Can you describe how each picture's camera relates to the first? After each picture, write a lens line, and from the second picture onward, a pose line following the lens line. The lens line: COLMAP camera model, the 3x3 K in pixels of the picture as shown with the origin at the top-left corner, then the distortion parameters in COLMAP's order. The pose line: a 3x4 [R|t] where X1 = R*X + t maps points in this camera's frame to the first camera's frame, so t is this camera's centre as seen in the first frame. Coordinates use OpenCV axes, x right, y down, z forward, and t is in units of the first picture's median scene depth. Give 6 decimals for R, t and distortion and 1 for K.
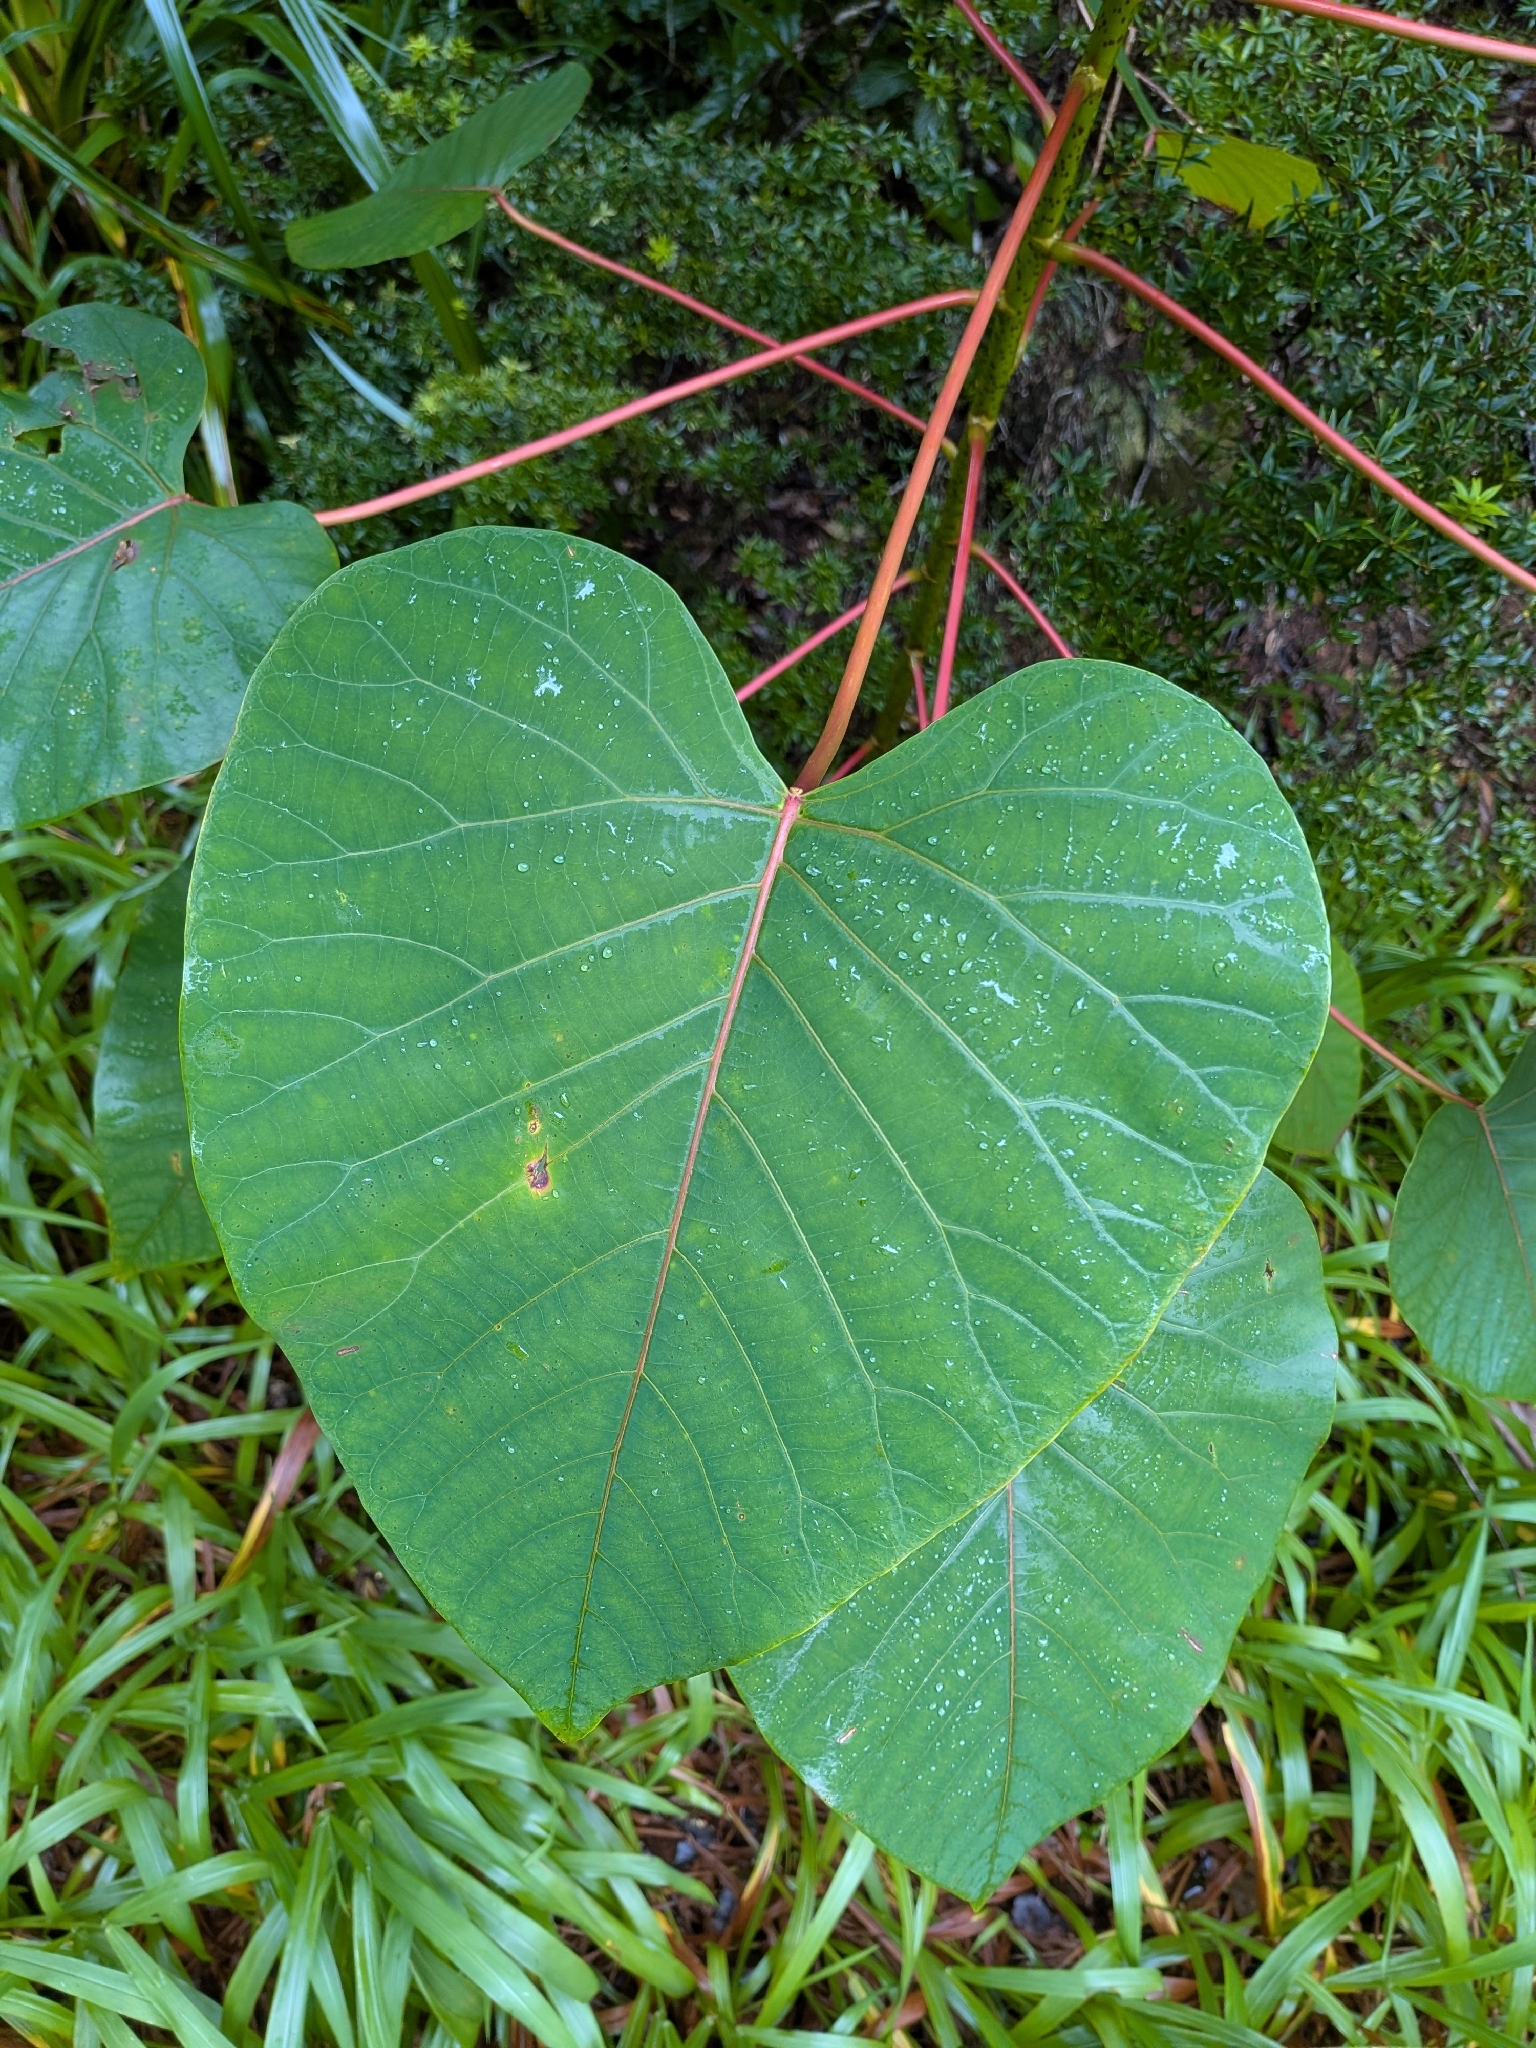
lens RADIAL K [[1273.8, 0, 769.1], [0, 1273.8, 1022.8], [0, 0, 1]] dist [0.001351, -0.002816]
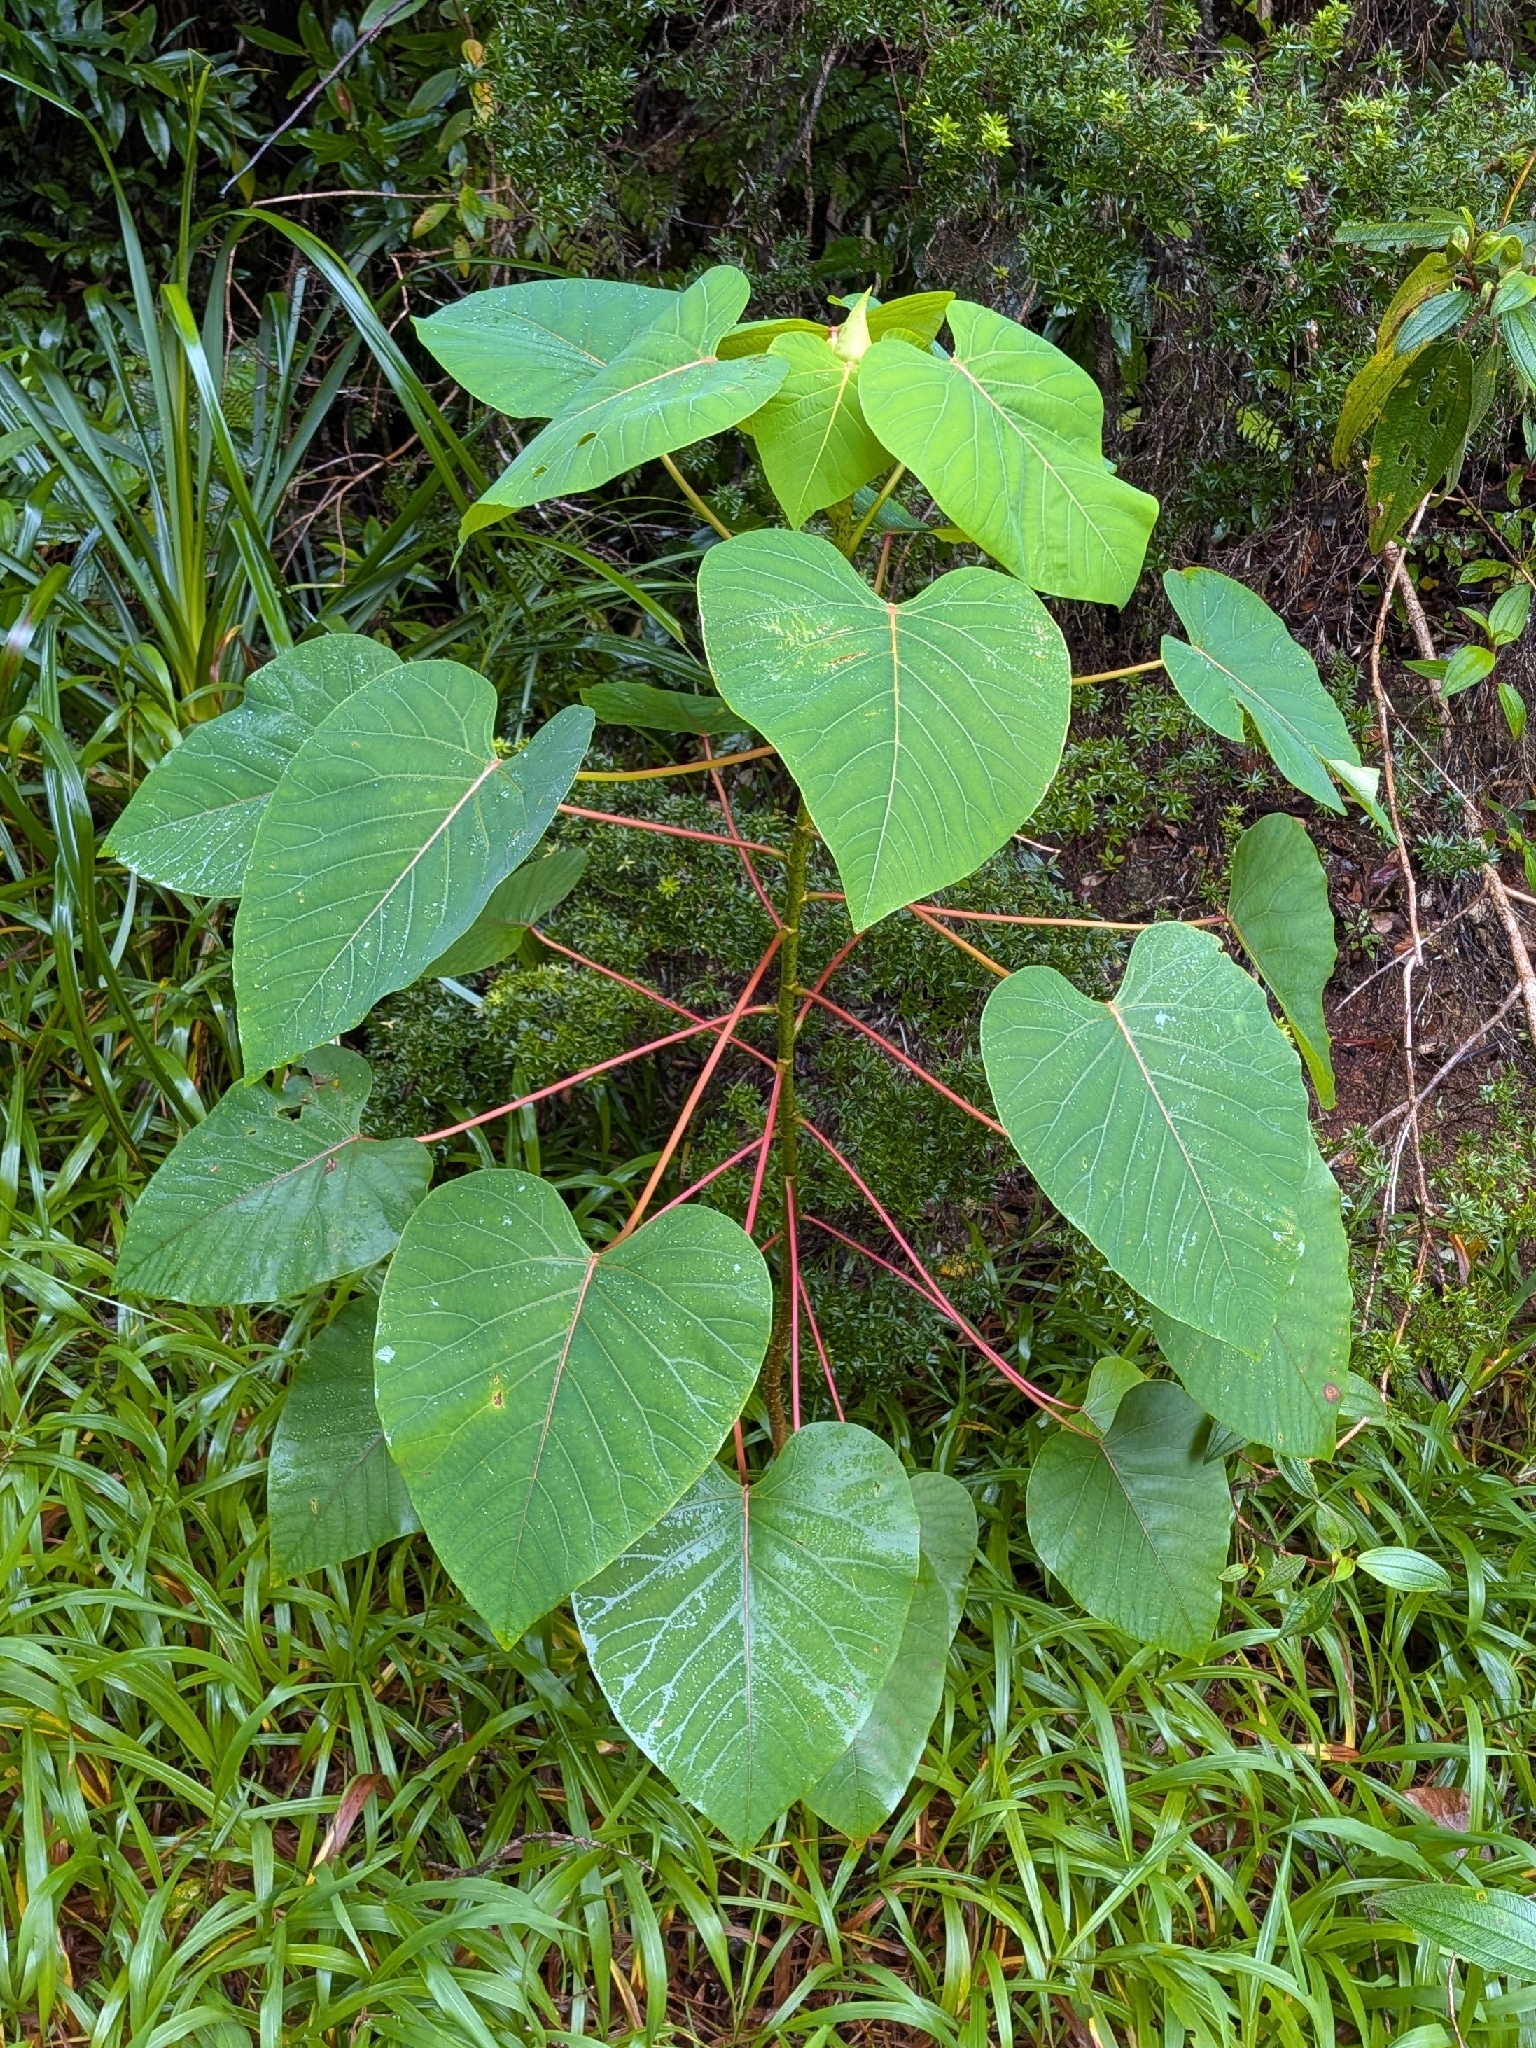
lens RADIAL K [[1273.8, 0, 767.0], [0, 1273.8, 1024.2], [0, 0, 1]] dist [0.001351, -0.002816]
pose [[0.997710, -0.057369, -0.035820, 0.524131], [0.039725, 0.925711, -0.376140, 0.415646], [0.054738, 0.373856, 0.925870, -1.745729]]
